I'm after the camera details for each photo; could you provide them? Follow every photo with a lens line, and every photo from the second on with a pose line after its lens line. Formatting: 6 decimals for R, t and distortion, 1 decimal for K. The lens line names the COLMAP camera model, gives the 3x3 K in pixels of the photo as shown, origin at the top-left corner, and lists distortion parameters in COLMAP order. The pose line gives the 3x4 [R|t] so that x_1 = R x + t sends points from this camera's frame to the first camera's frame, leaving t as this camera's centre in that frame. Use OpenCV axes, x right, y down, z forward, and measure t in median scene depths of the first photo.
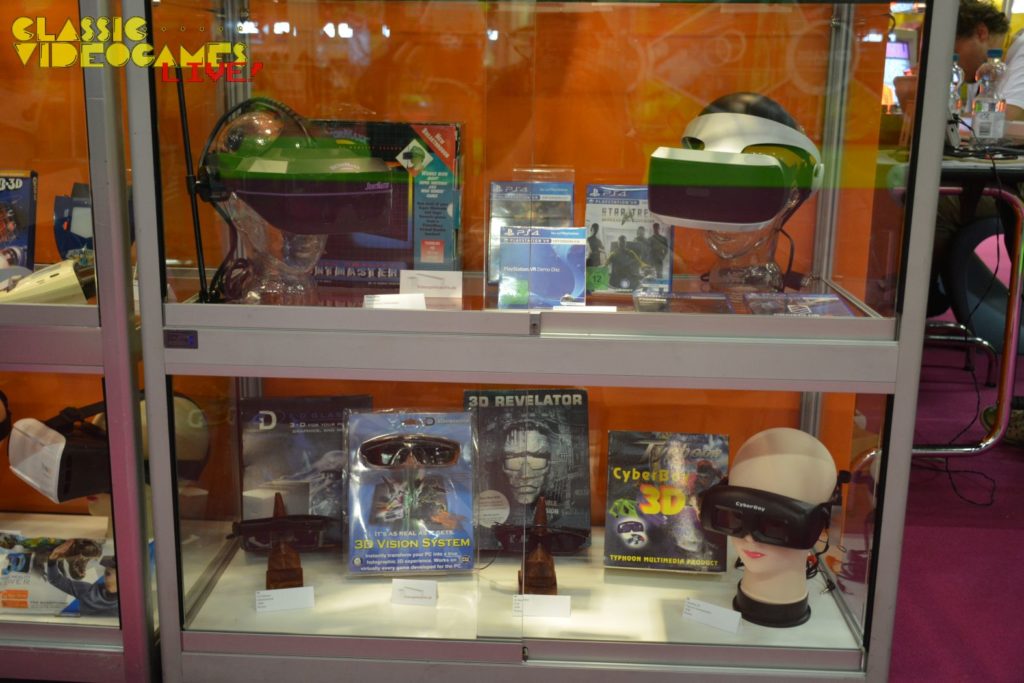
lens RADIAL K [[1099.0, 0, 512.0], [0, 1099.0, 341.5], [0, 0, 1]] dist [0.007480, 0.039012]
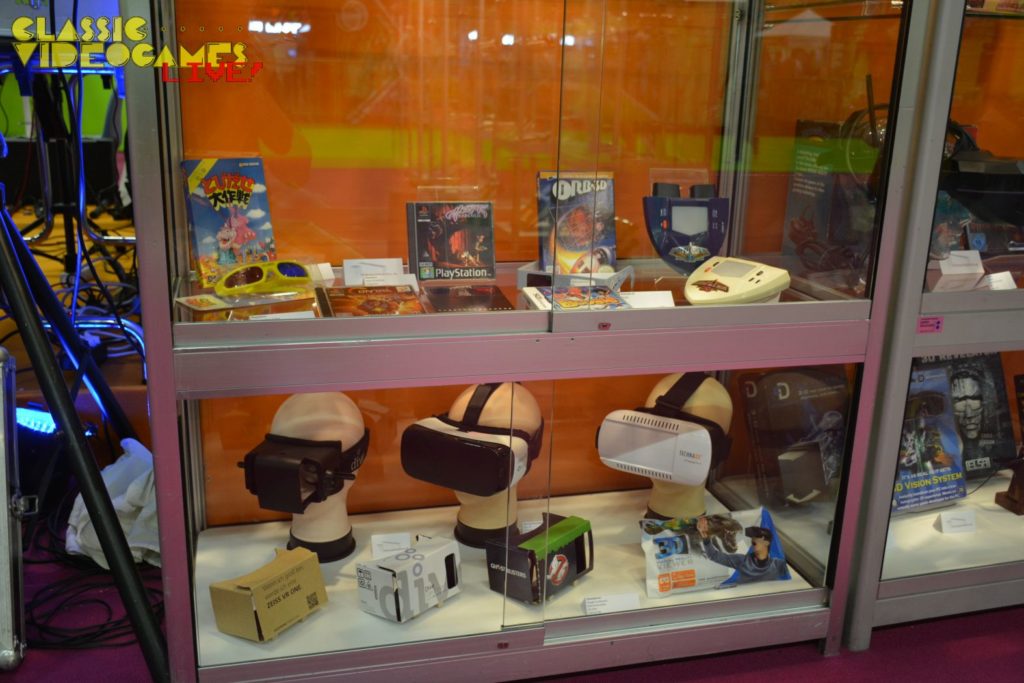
lens RADIAL K [[960.9, 0, 512.0], [0, 960.9, 341.5], [0, 0, 1]] dist [-0.000722, 0.009823]
pose [[0.939885, -0.079092, 0.332206, -0.844028], [0.061219, 0.996074, 0.063944, -0.060829], [-0.335960, -0.039763, 0.941037, 0.181458]]
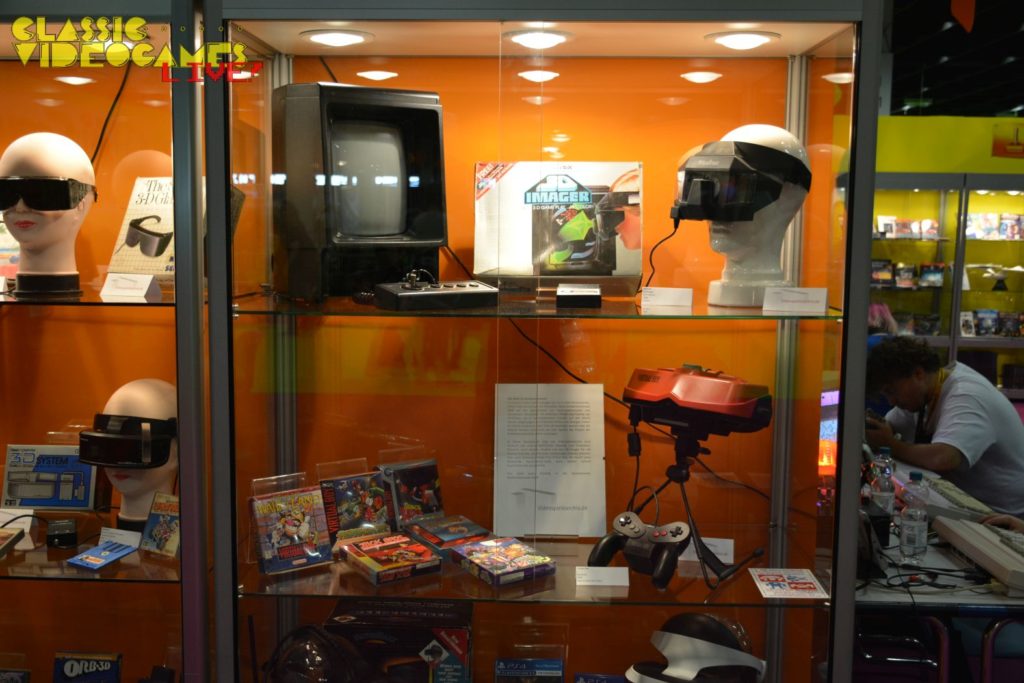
lens RADIAL K [[1099.0, 0, 512.0], [0, 1099.0, 341.5], [0, 0, 1]] dist [0.007480, 0.039012]
pose [[0.999942, -0.005133, 0.009424, -0.010873], [0.006199, 0.993128, -0.116872, -0.356170], [-0.008760, 0.116924, 0.993102, -0.254878]]
